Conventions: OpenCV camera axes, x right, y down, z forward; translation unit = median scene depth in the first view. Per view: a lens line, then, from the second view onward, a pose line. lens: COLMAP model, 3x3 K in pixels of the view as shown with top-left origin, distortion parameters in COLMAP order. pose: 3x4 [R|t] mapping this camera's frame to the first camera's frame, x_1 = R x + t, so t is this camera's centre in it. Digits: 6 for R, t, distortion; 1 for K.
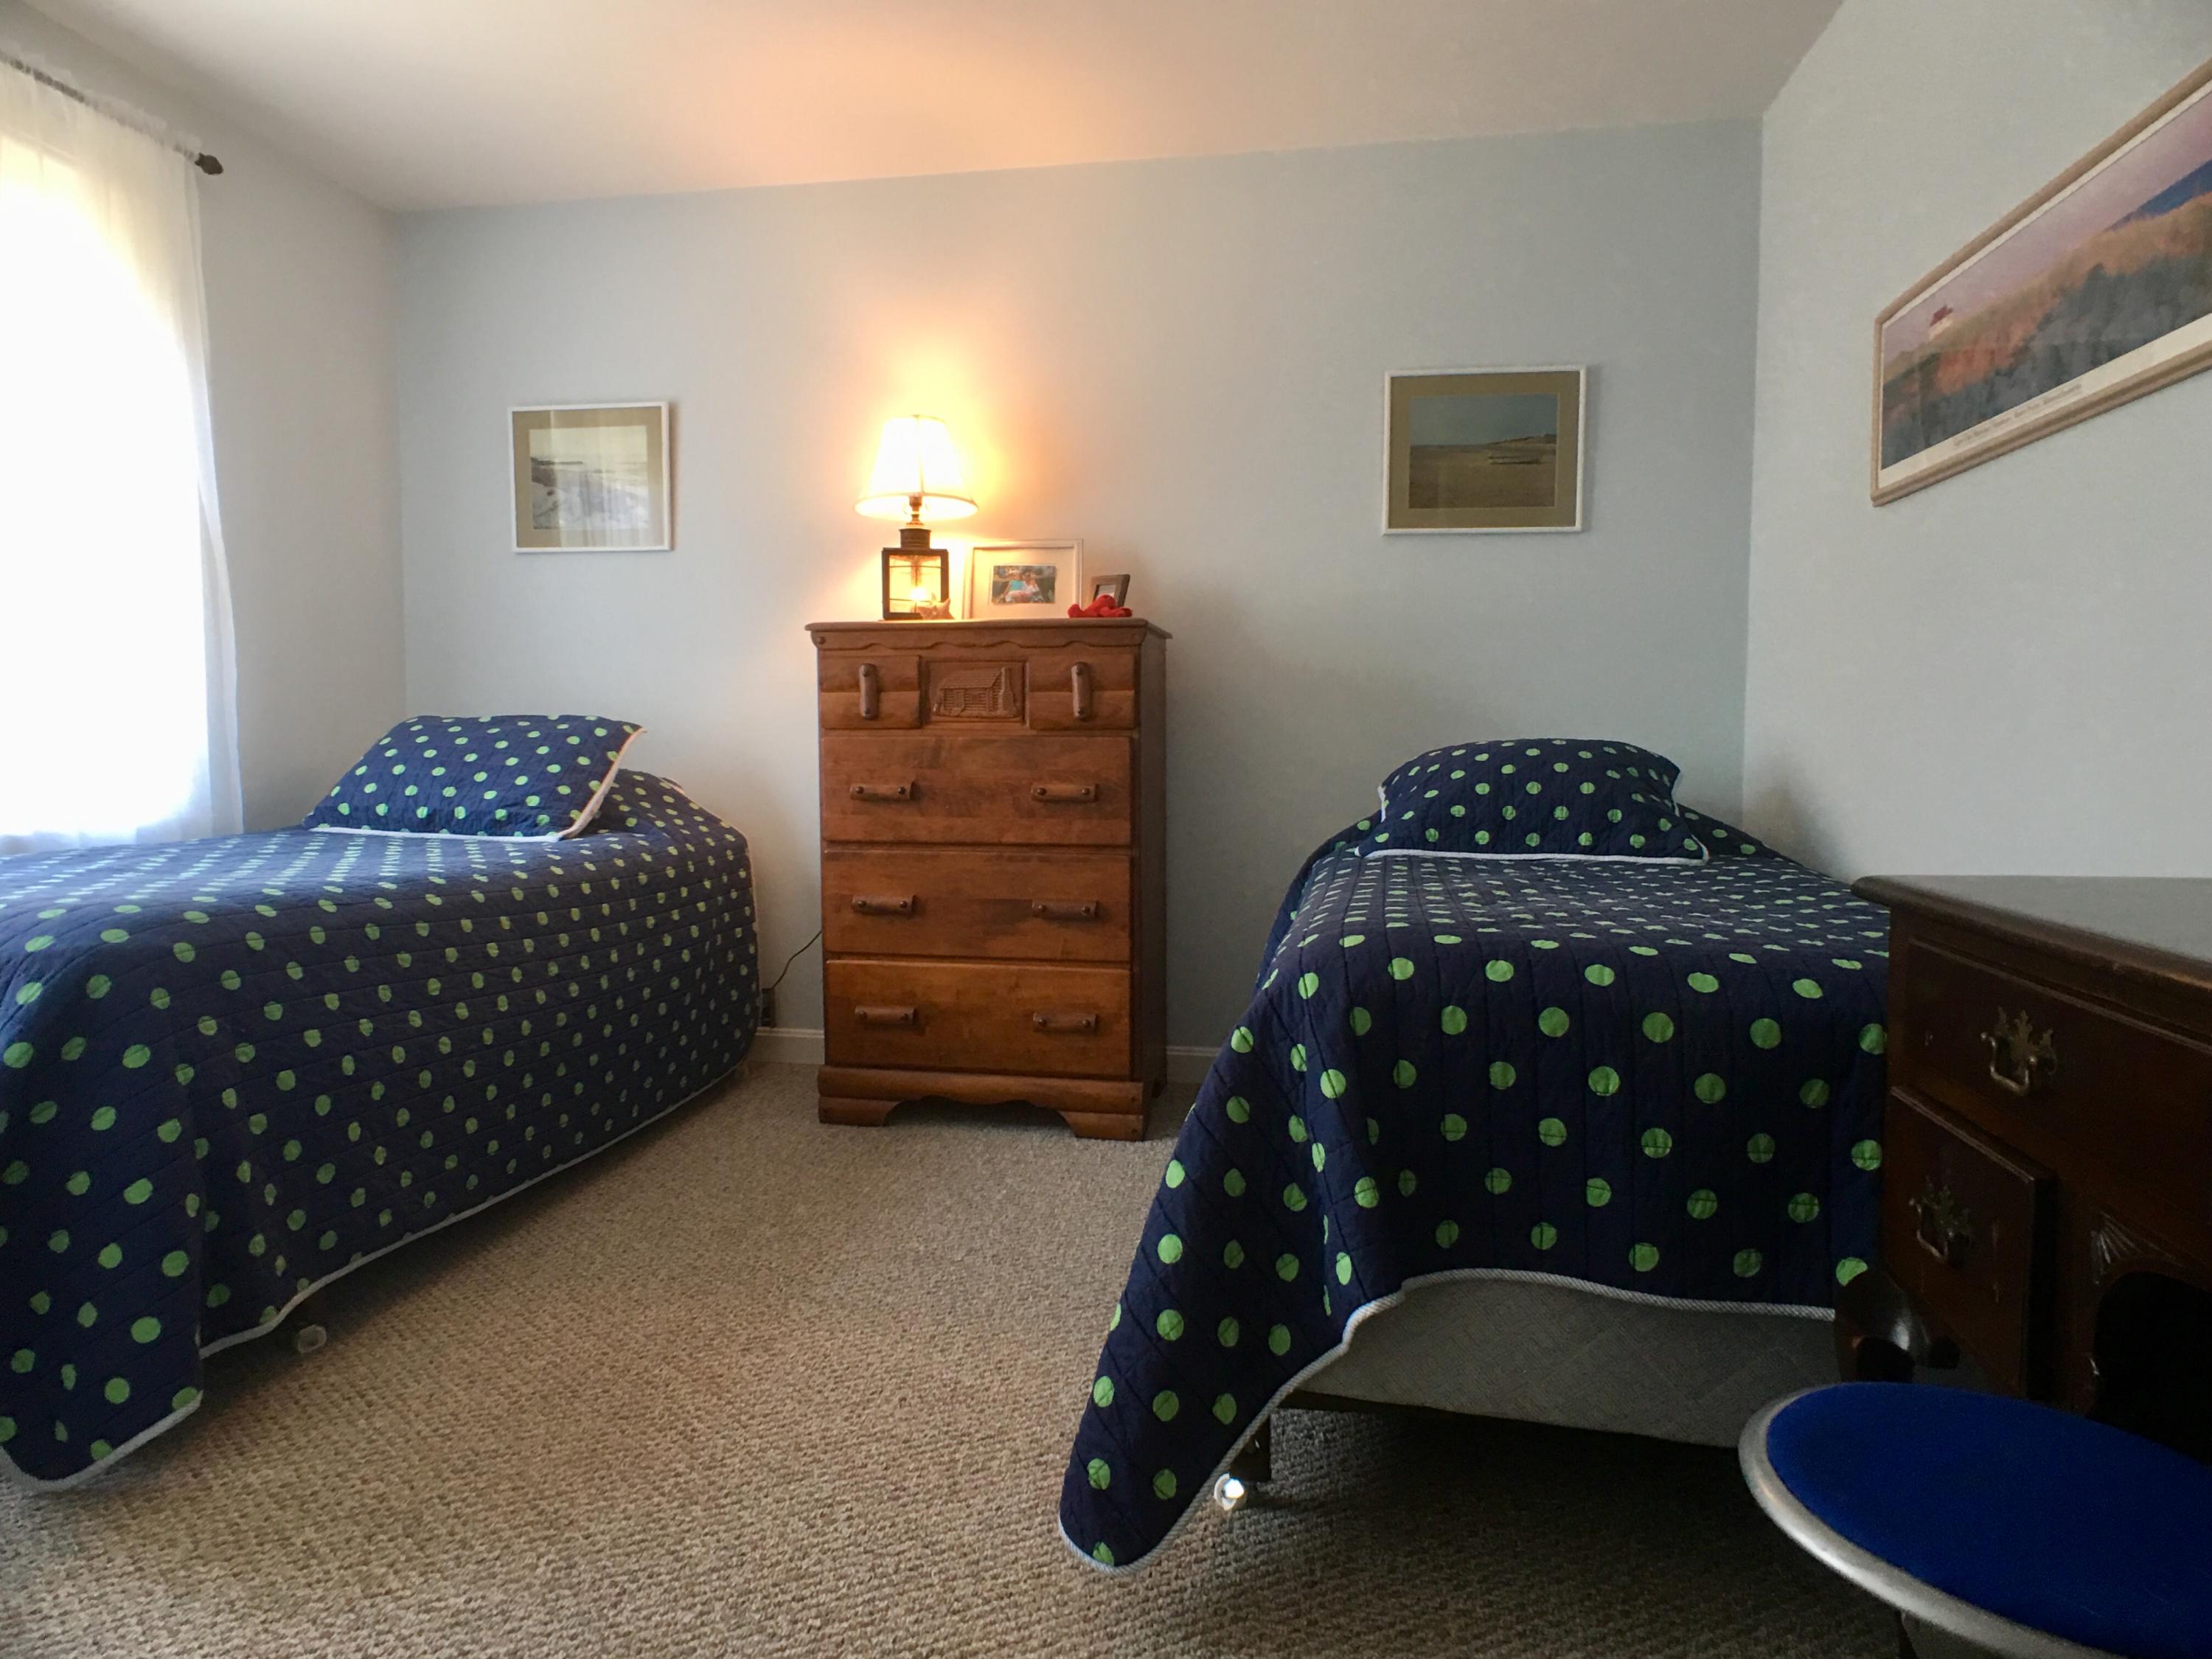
lens RADIAL K [[1285.3, 0, 1115.9], [0, 1285.3, 813.5], [0, 0, 1]] dist [-0.044757, 0.043913]
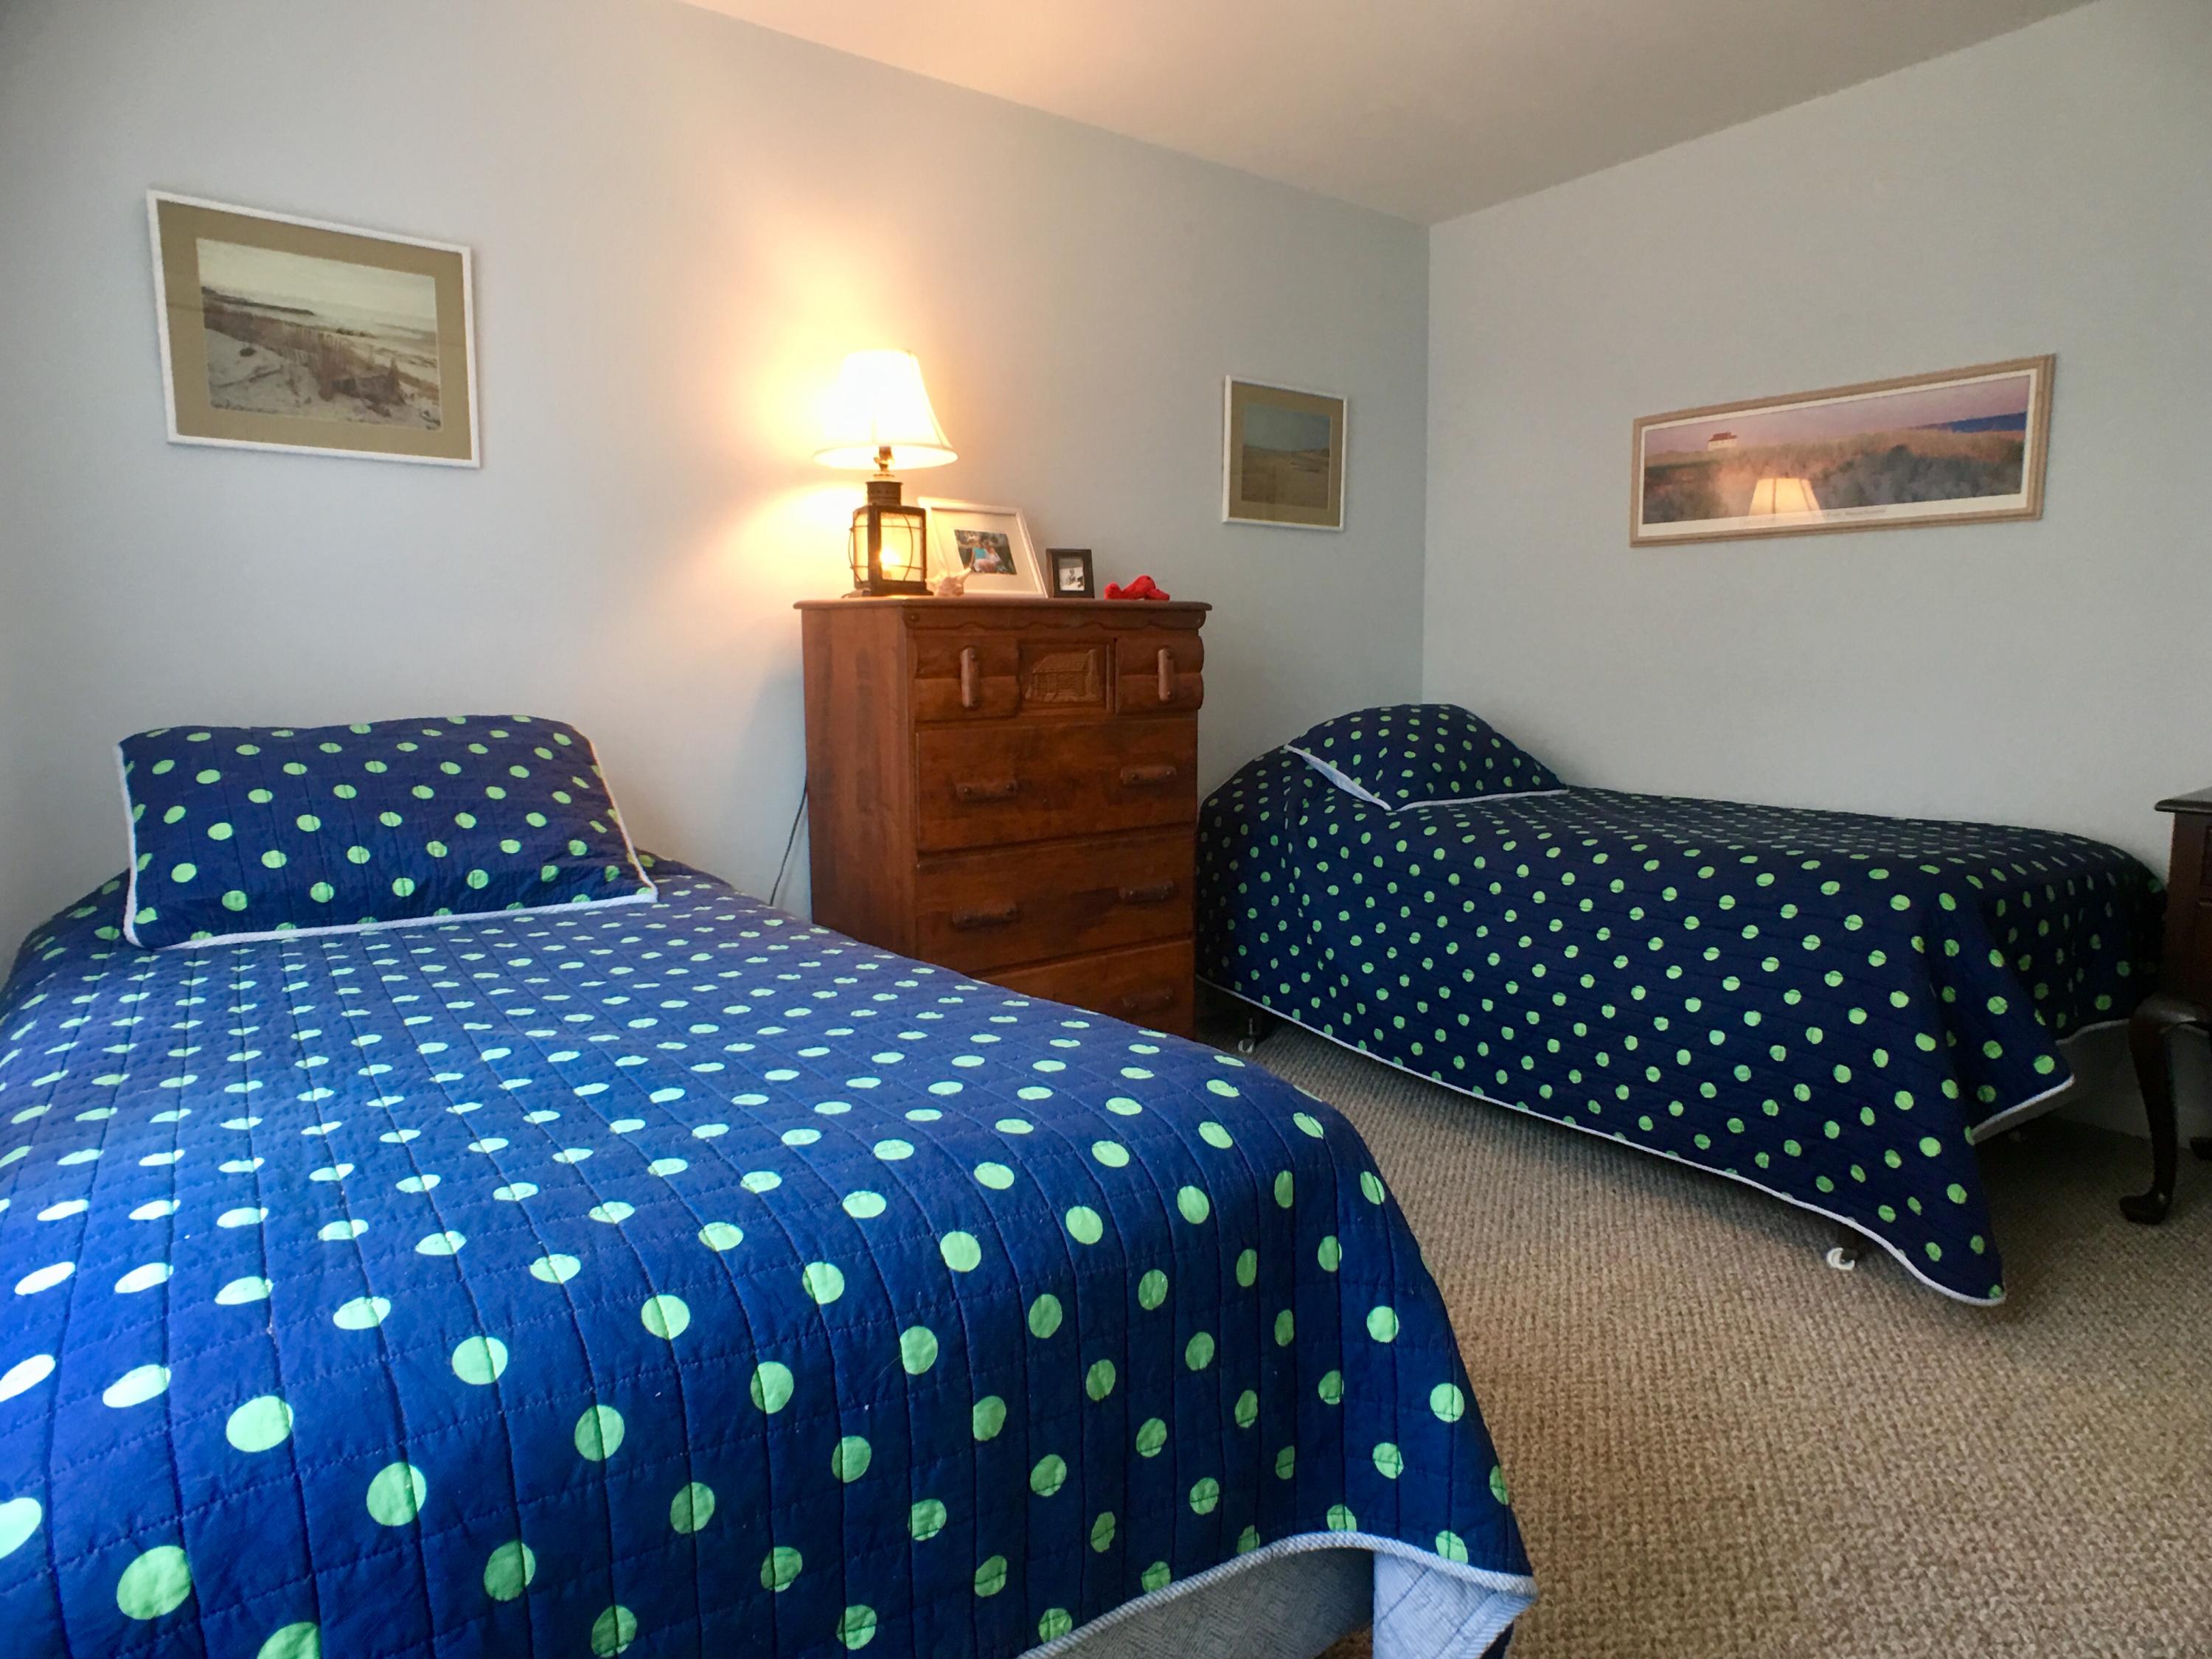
lens RADIAL K [[1285.3, 0, 1115.9], [0, 1285.3, 813.5], [0, 0, 1]] dist [-0.044757, 0.043913]
pose [[0.683094, -0.099551, 0.723514, -0.714523], [0.053095, 0.994814, 0.086752, -0.068548], [-0.728398, -0.020845, 0.684837, 0.303358]]
